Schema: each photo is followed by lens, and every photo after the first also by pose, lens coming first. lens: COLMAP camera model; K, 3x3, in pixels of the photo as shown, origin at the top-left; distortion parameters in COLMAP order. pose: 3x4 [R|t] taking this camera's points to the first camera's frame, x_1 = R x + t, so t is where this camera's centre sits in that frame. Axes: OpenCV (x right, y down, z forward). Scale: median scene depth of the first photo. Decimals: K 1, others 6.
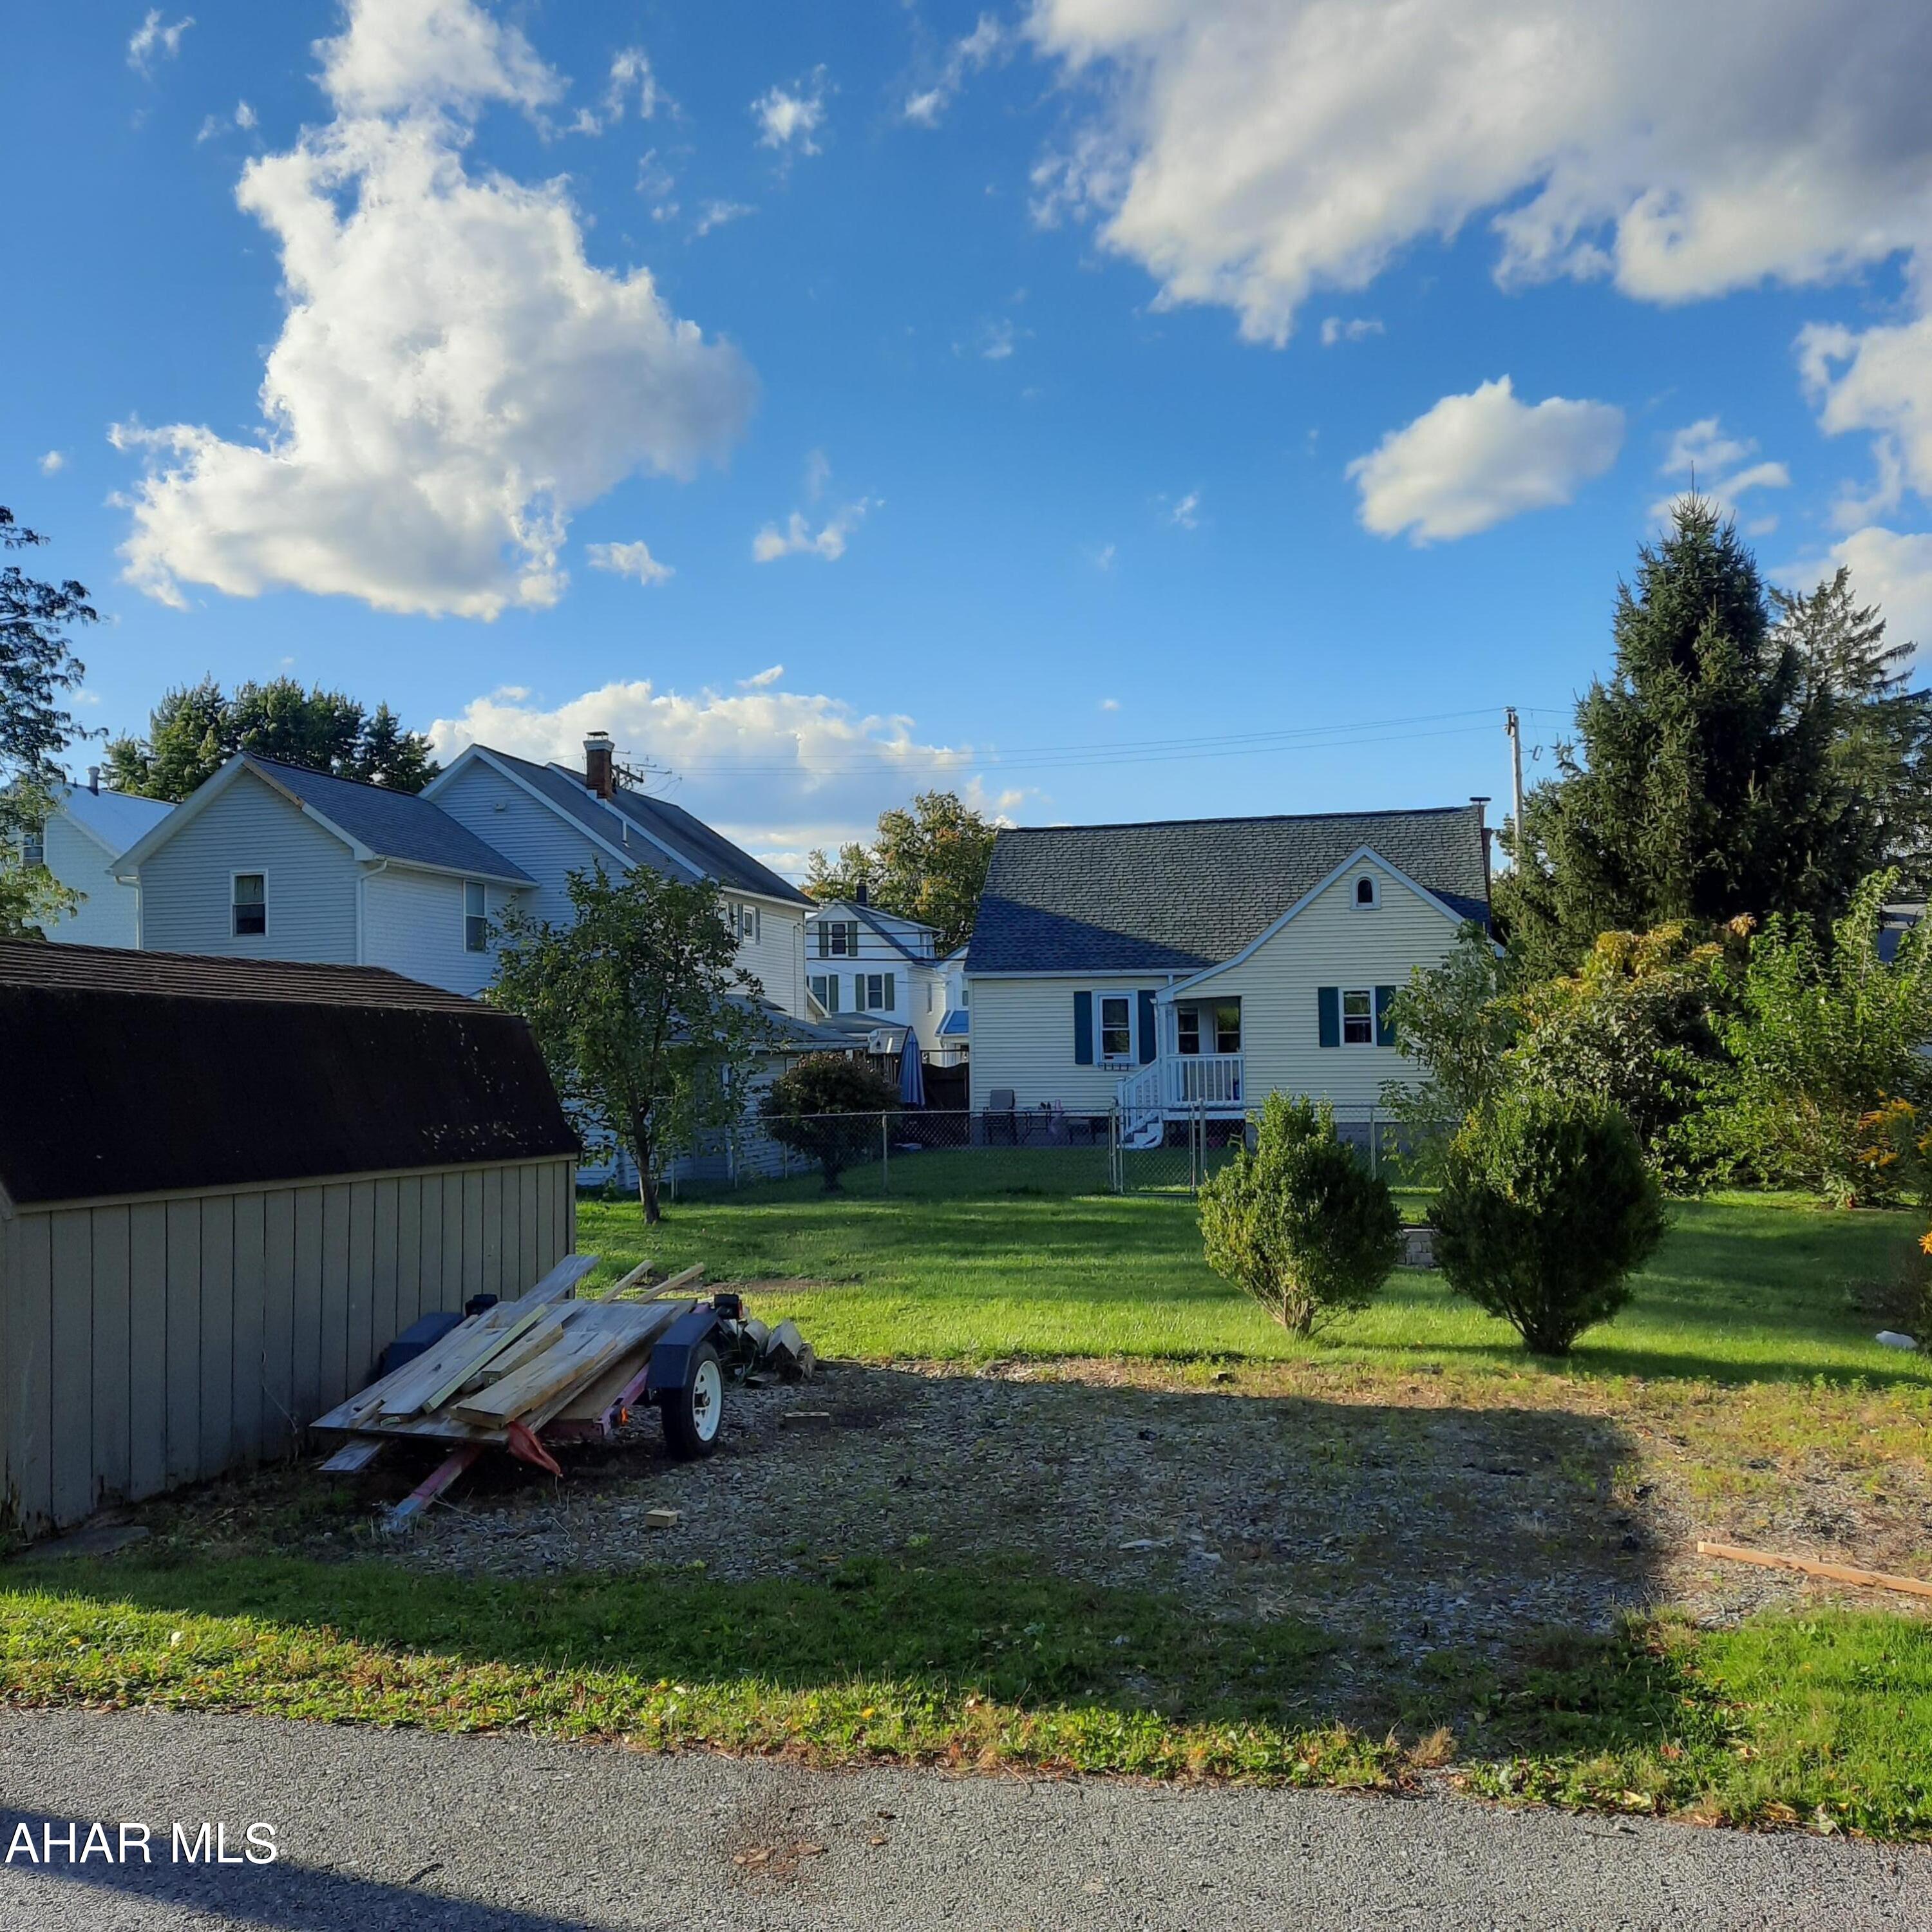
lens RADIAL K [[1856.3, 0, 956.9], [0, 1856.3, 973.7], [0, 0, 1]] dist [0.109740, -0.148259]
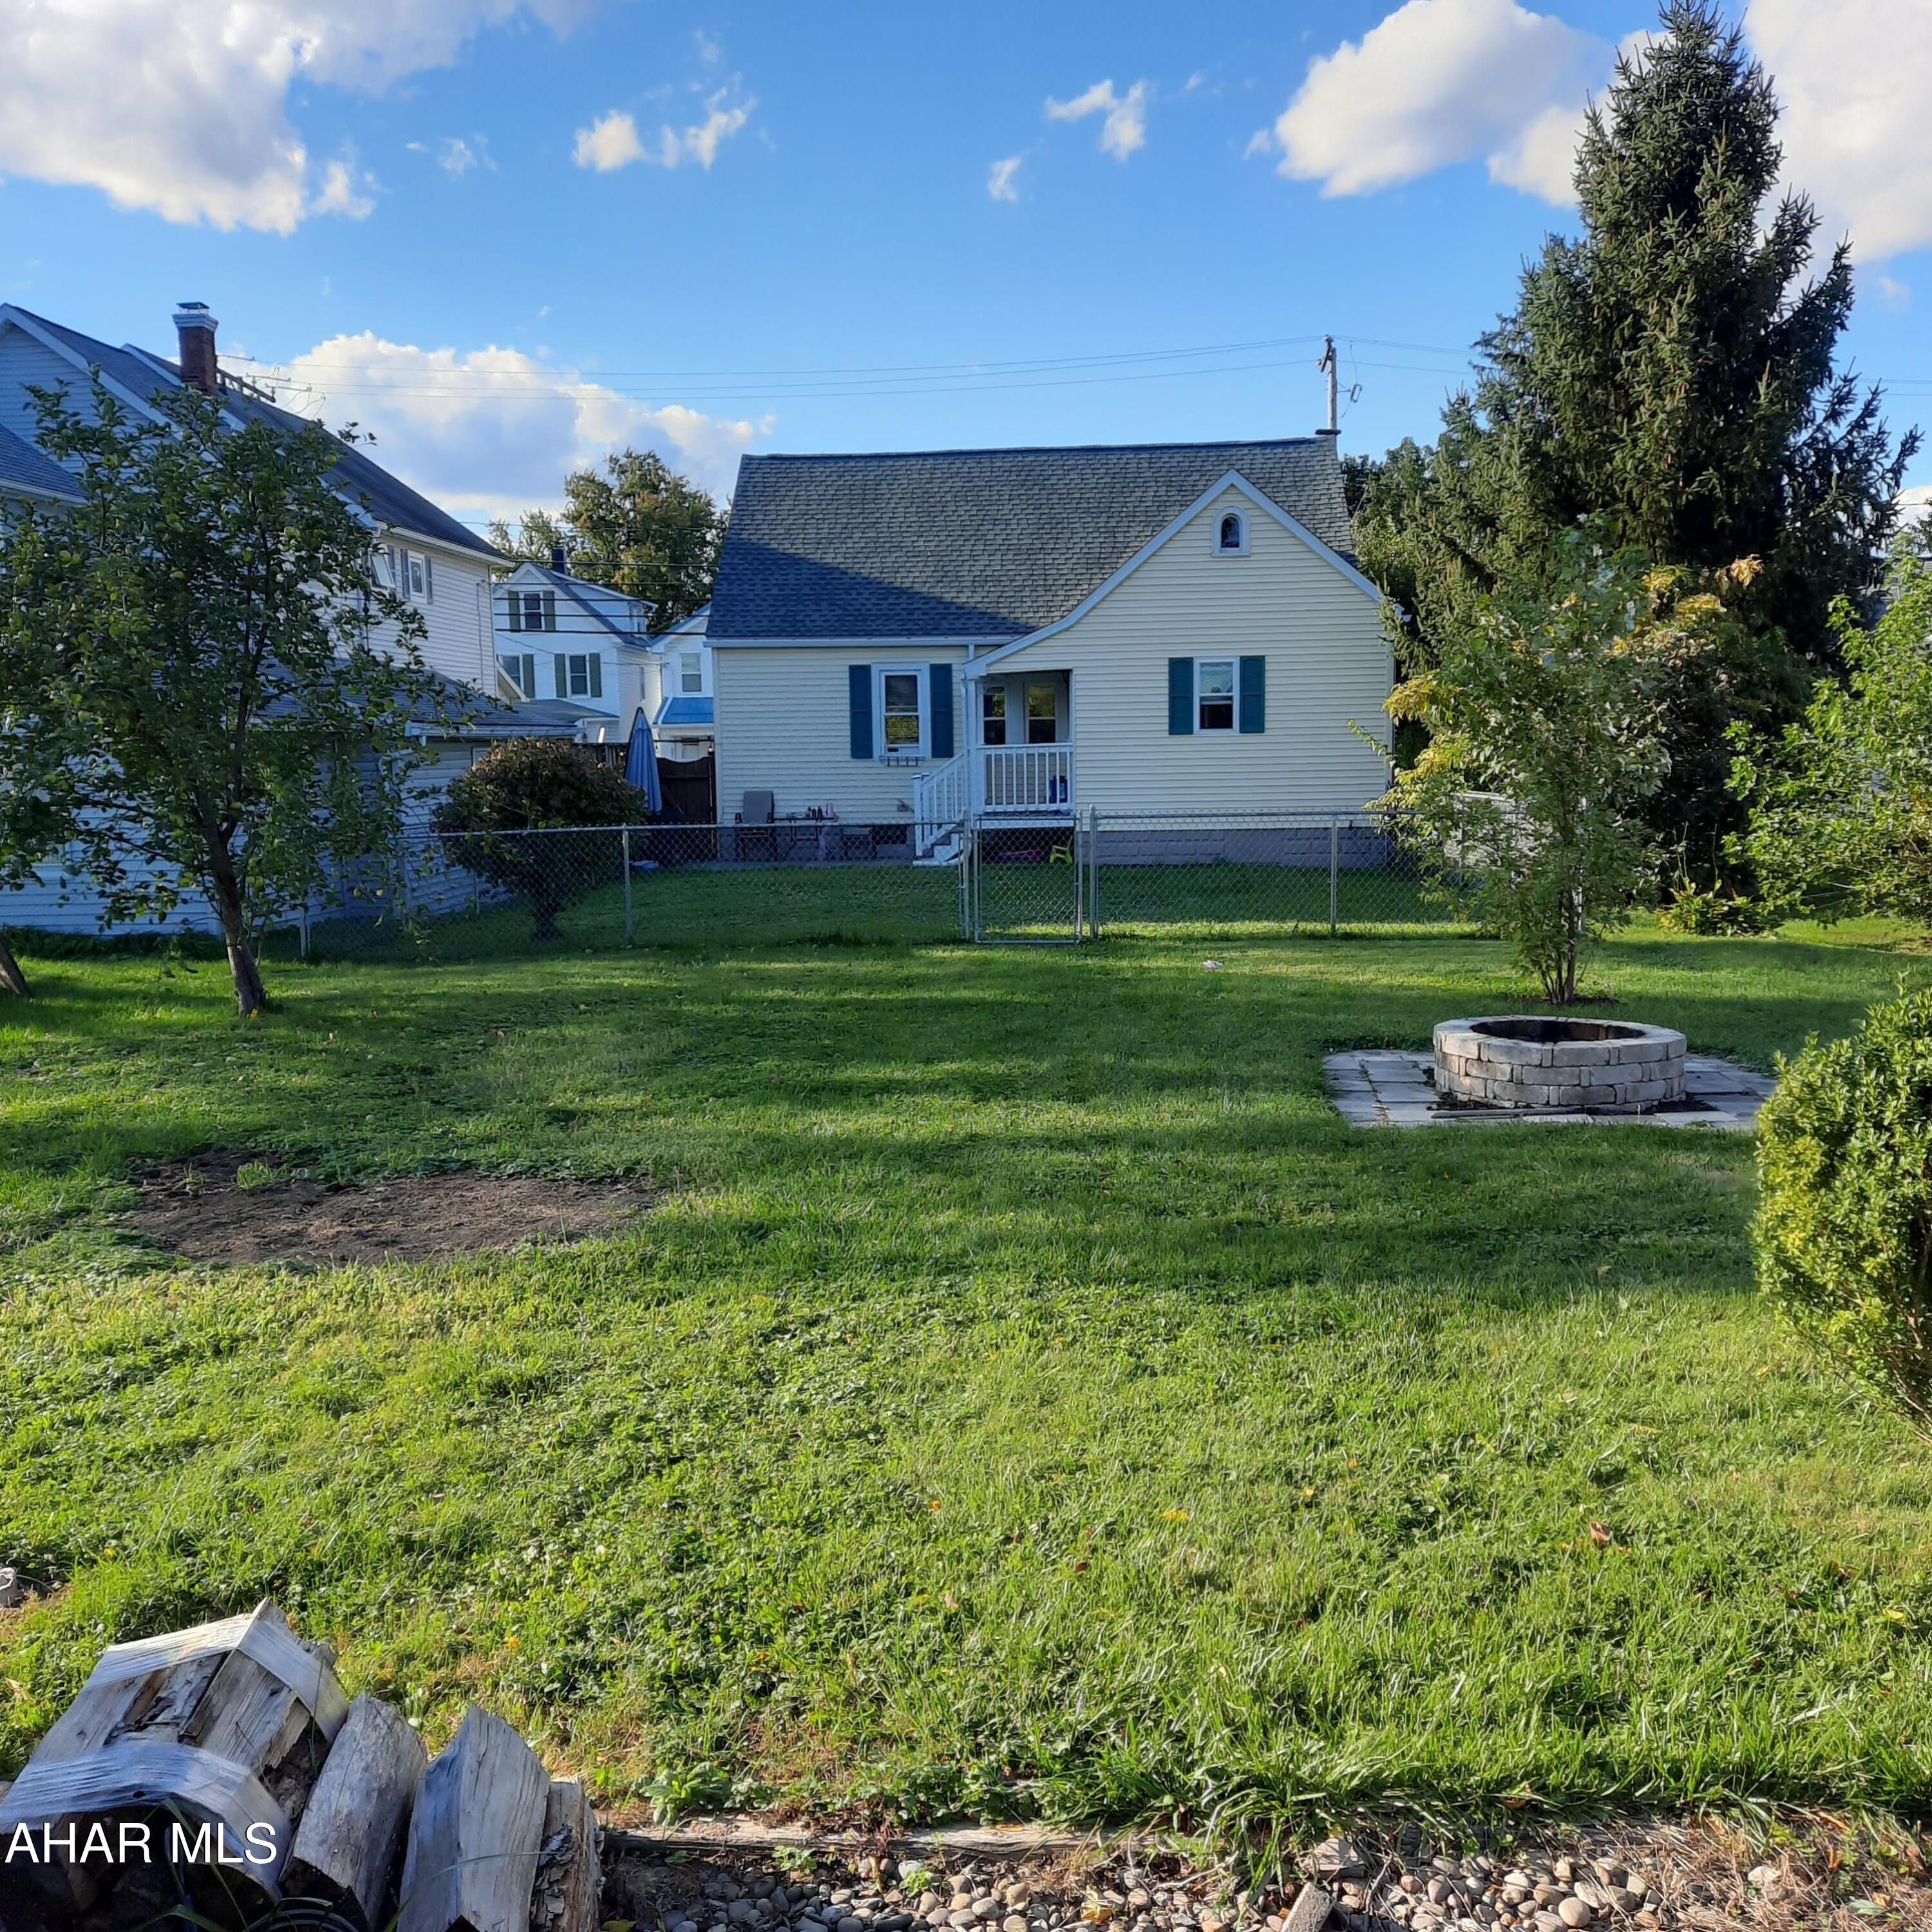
lens RADIAL K [[1856.3, 0, 956.9], [0, 1856.3, 973.7], [0, 0, 1]] dist [0.109740, -0.148259]
pose [[0.987451, -0.018473, 0.156841, -0.018168], [-0.007045, 0.986994, 0.160603, 0.011791], [-0.157767, -0.159693, 0.974478, 0.207863]]
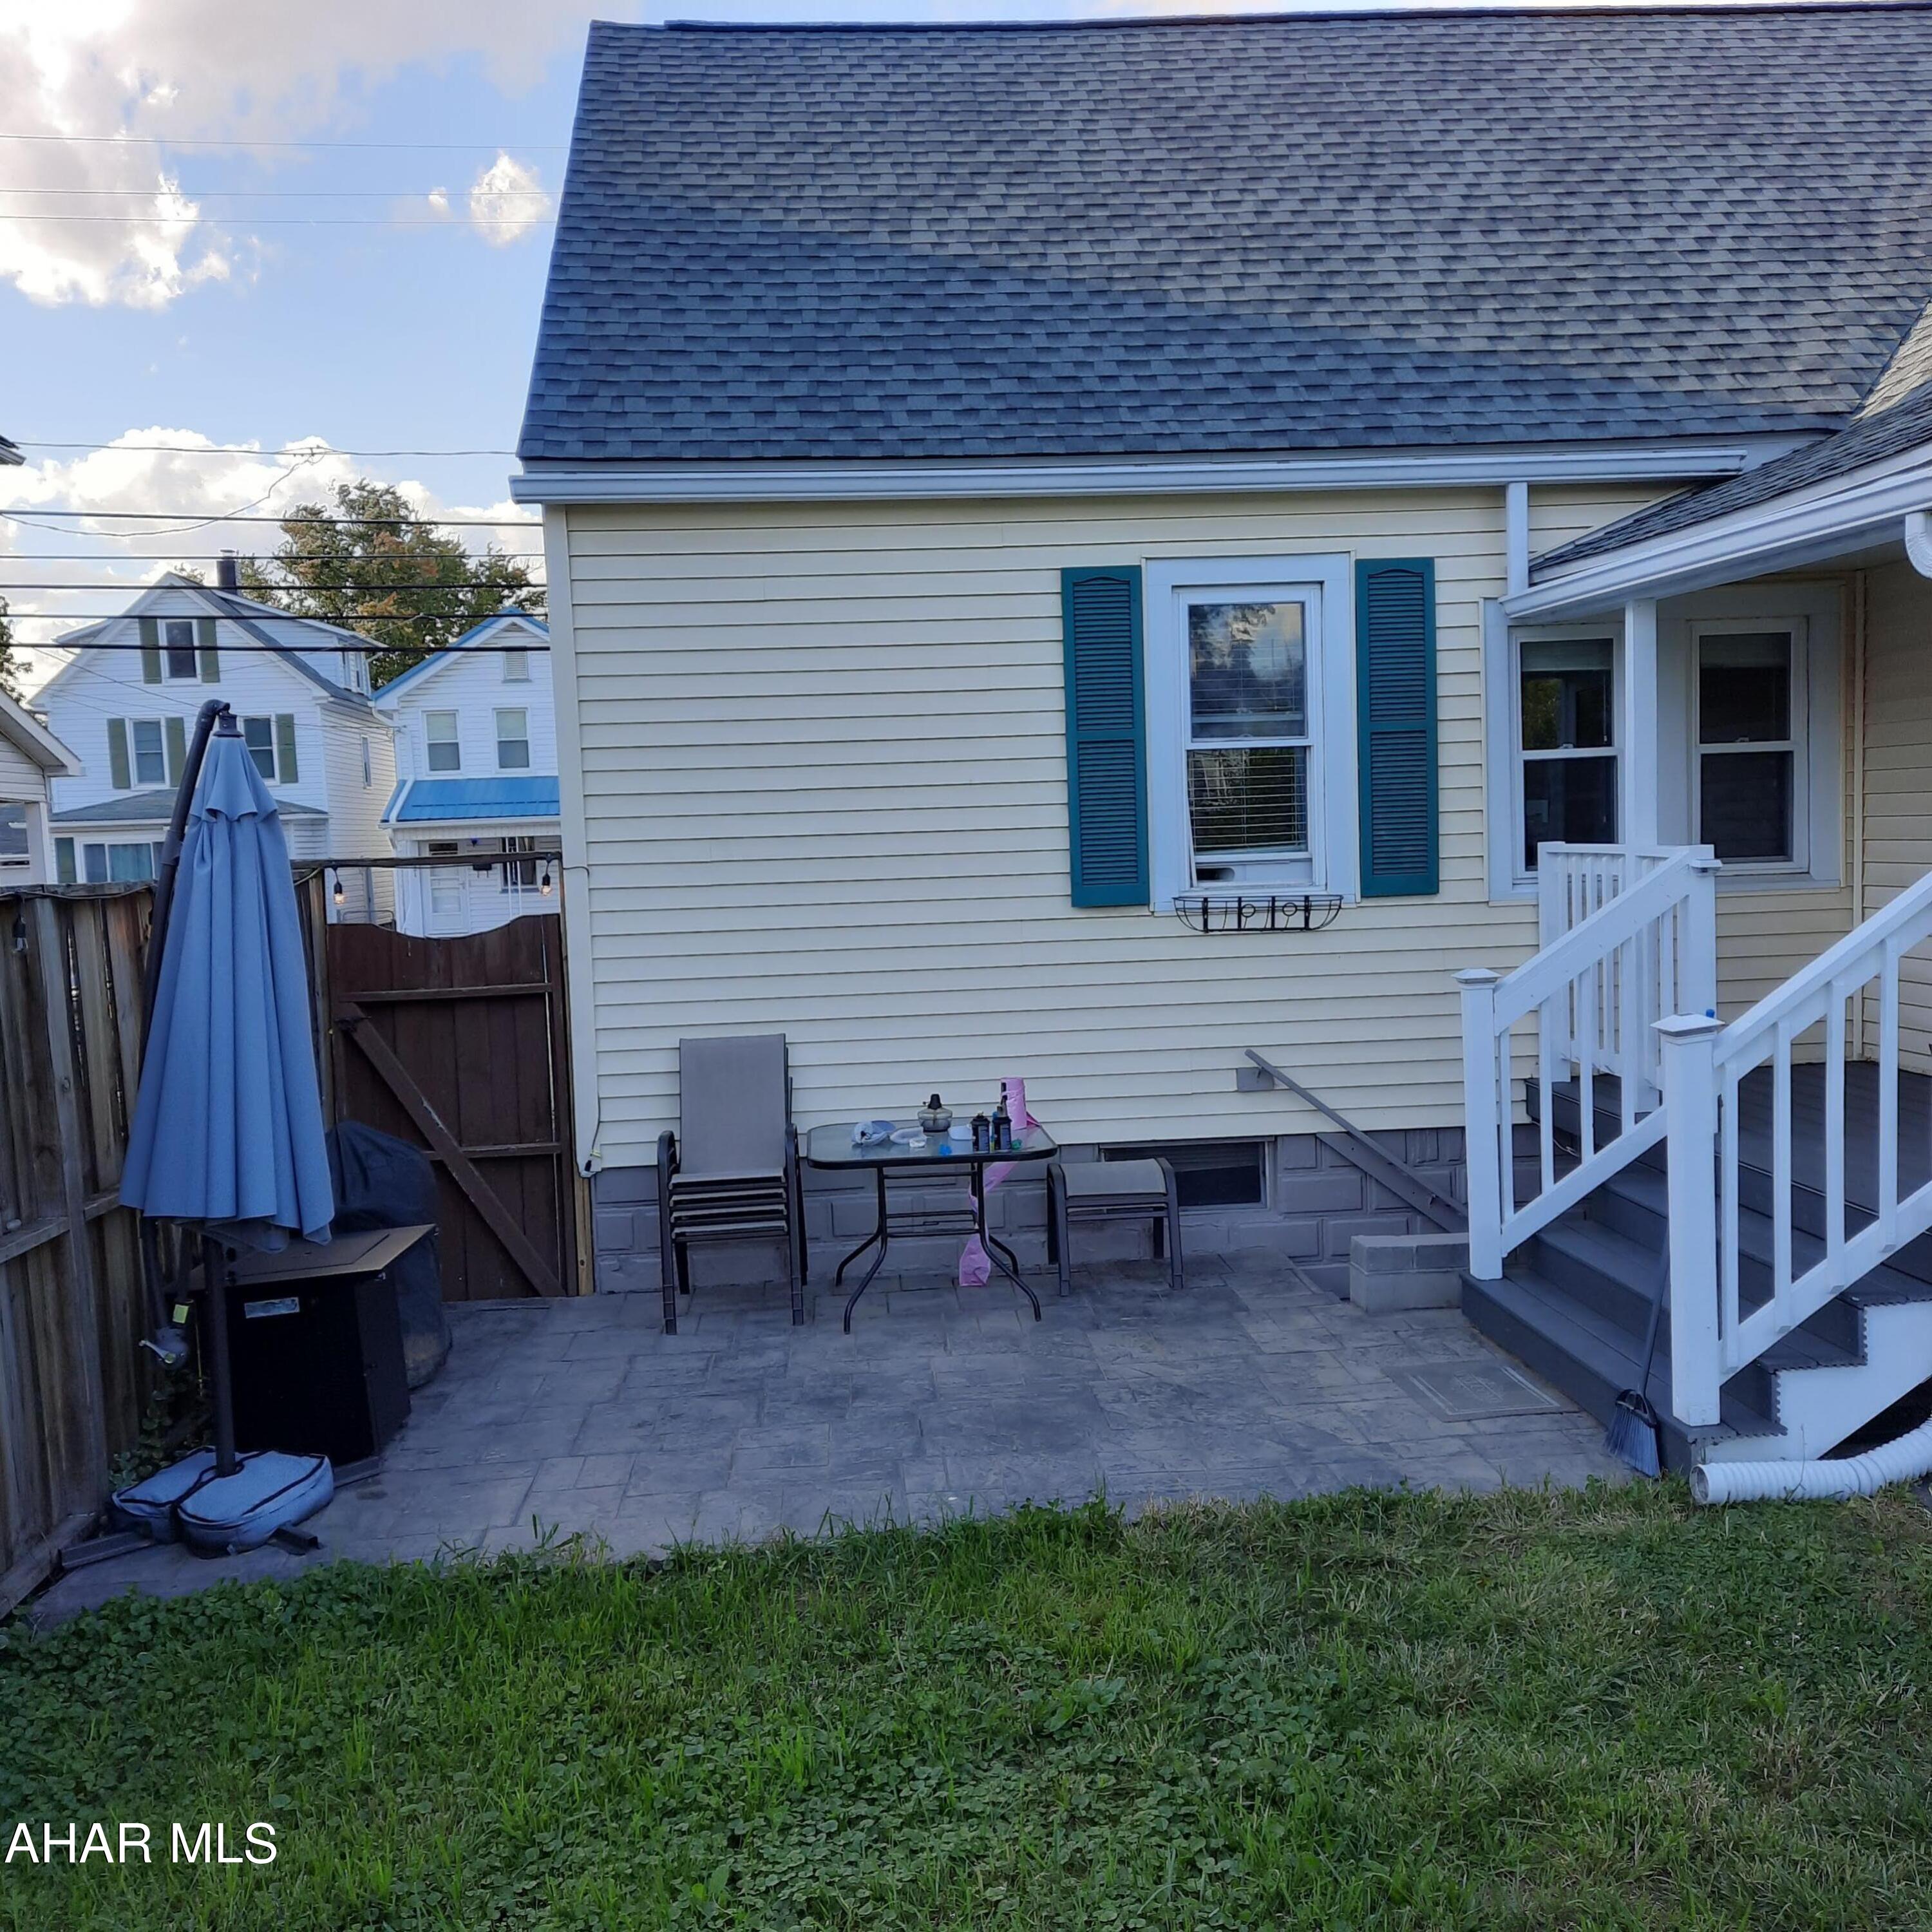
lens RADIAL K [[1856.3, 0, 956.9], [0, 1856.3, 973.7], [0, 0, 1]] dist [0.109740, -0.148259]
pose [[0.959132, -0.040690, 0.280017, -0.010524], [0.010141, 0.993914, 0.109695, 0.032906], [-0.282776, -0.102372, 0.953707, 0.809961]]
